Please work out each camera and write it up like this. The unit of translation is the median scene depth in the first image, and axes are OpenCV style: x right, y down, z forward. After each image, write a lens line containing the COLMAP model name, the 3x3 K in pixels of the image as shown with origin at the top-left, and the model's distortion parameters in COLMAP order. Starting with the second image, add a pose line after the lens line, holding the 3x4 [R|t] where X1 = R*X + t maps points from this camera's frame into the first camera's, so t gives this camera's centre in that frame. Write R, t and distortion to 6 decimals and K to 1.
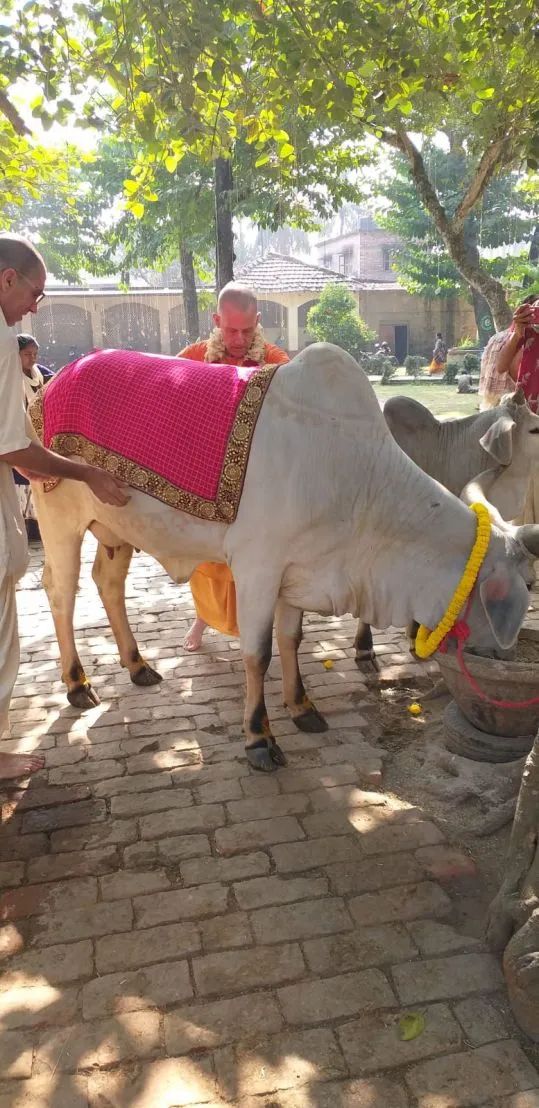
lens RADIAL K [[872.4, 0, 269.5], [0, 872.4, 554.0], [0, 0, 1]] dist [0.095200, -0.153979]
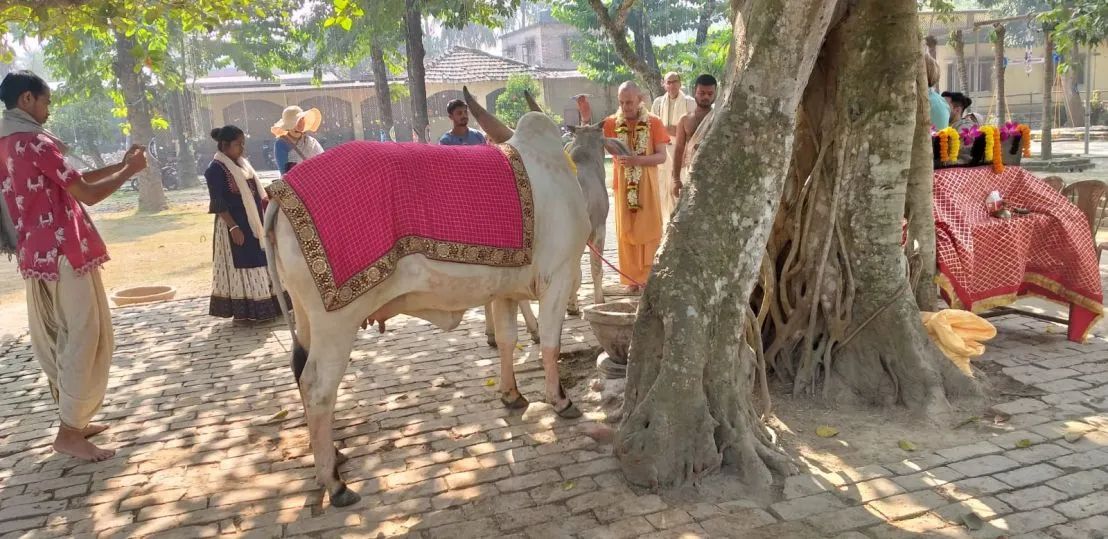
lens RADIAL K [[881.9, 0, 557.6], [0, 881.9, 265.2], [0, 0, 1]] dist [0.135011, -0.270359]
pose [[0.993339, -0.054846, 0.101344, -0.005384], [0.063099, 0.994787, -0.080109, 0.047763], [-0.096422, 0.085970, 0.991621, -0.181741]]
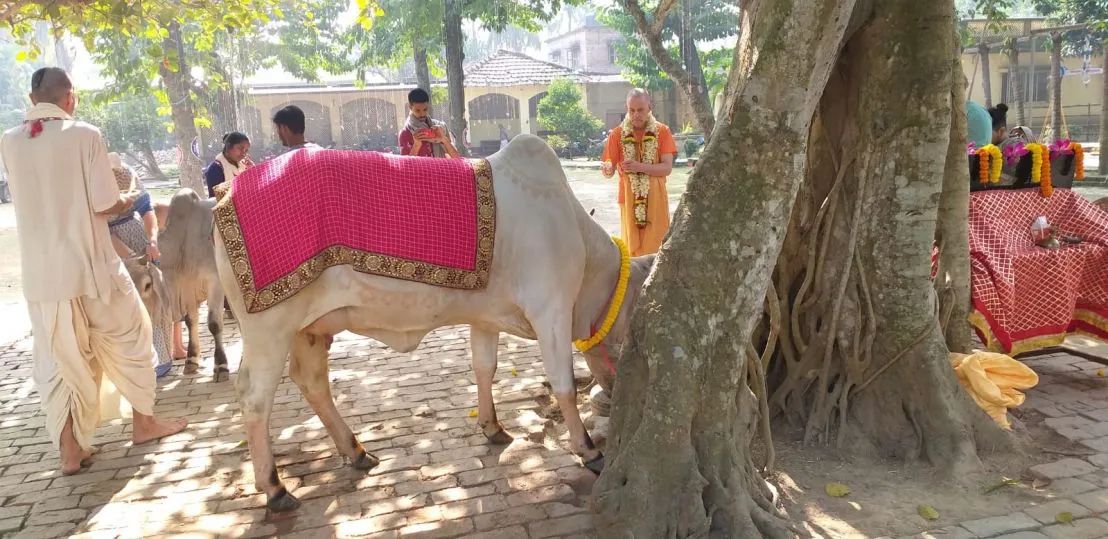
lens RADIAL K [[877.1, 0, 557.8], [0, 877.1, 266.7], [0, 0, 1]] dist [0.093732, -0.152613]
pose [[0.998191, -0.031590, 0.051152, 0.028381], [0.035808, 0.995842, -0.083765, 0.034184], [-0.048293, 0.085445, 0.995172, -0.136706]]
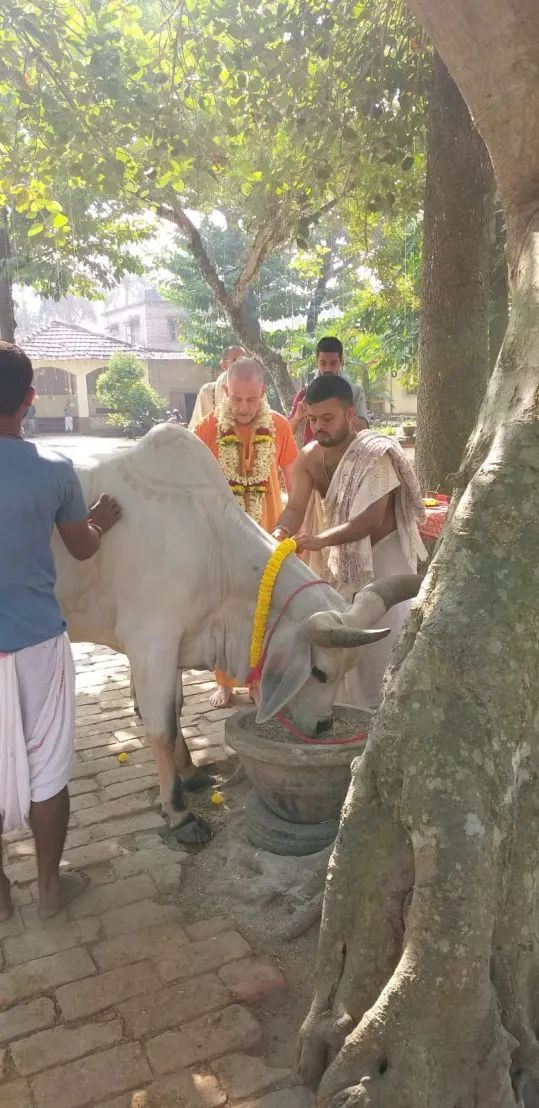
lens RADIAL K [[877.1, 0, 268.9], [0, 877.1, 549.6], [0, 0, 1]] dist [0.093732, -0.152613]
pose [[0.973709, -0.043111, 0.223677, 0.008105], [0.060404, 0.995642, -0.071049, -0.007327], [-0.219639, 0.082692, 0.972070, 0.017416]]
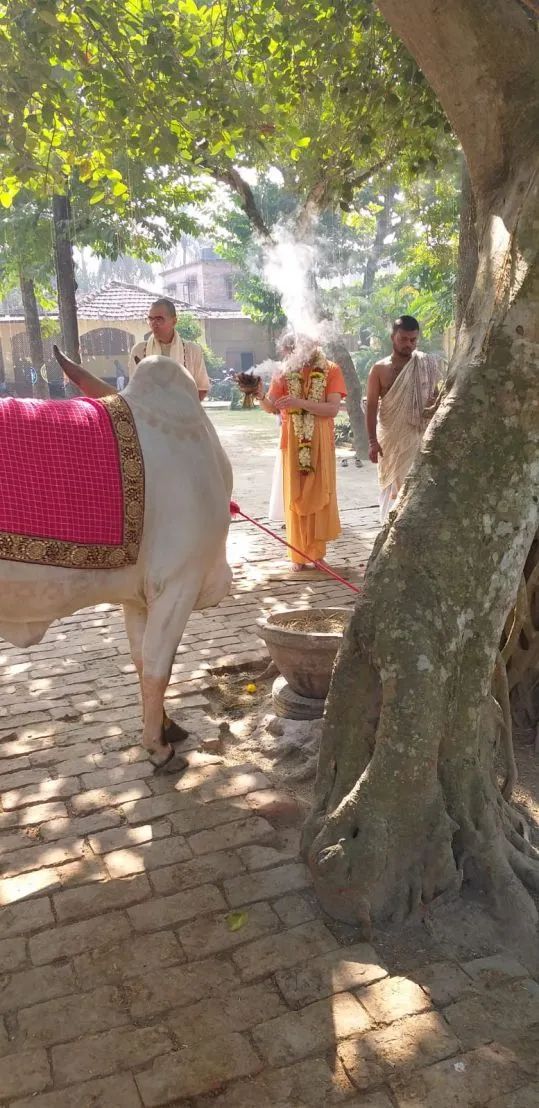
lens RADIAL K [[877.2, 0, 271.3], [0, 877.2, 549.9], [0, 0, 1]] dist [0.101318, -0.169015]
pose [[0.985891, -0.046015, 0.160942, 0.006654], [0.051547, 0.998209, -0.030361, 0.012955], [-0.159257, 0.038229, 0.986497, -0.051034]]
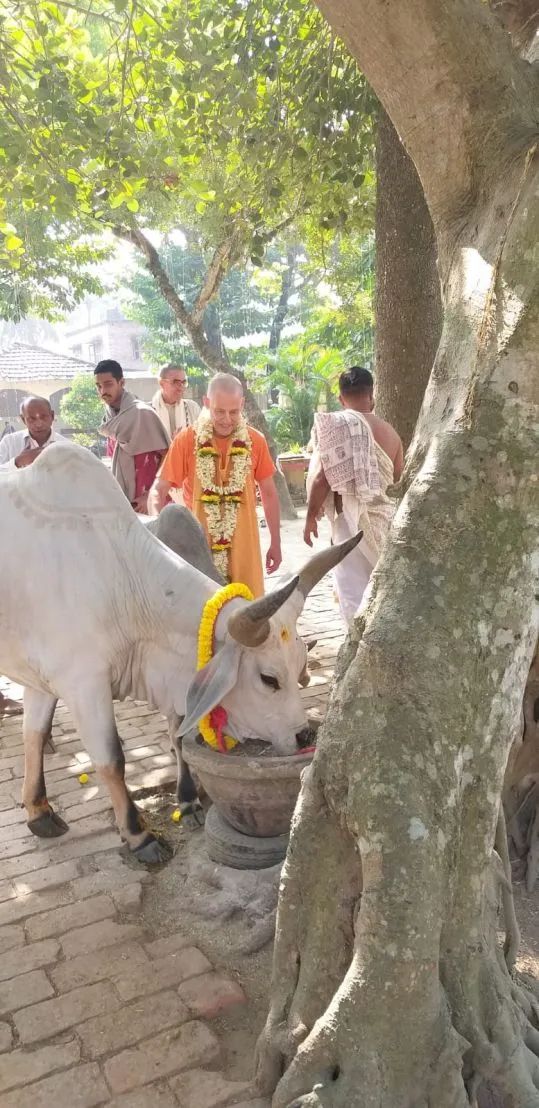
lens RADIAL K [[877.2, 0, 271.3], [0, 877.2, 549.9], [0, 0, 1]] dist [0.101318, -0.169015]
pose [[0.963499, -0.067901, 0.258957, 0.014246], [0.092968, 0.991965, -0.085803, -0.006033], [-0.251051, 0.106746, 0.962070, 0.013181]]
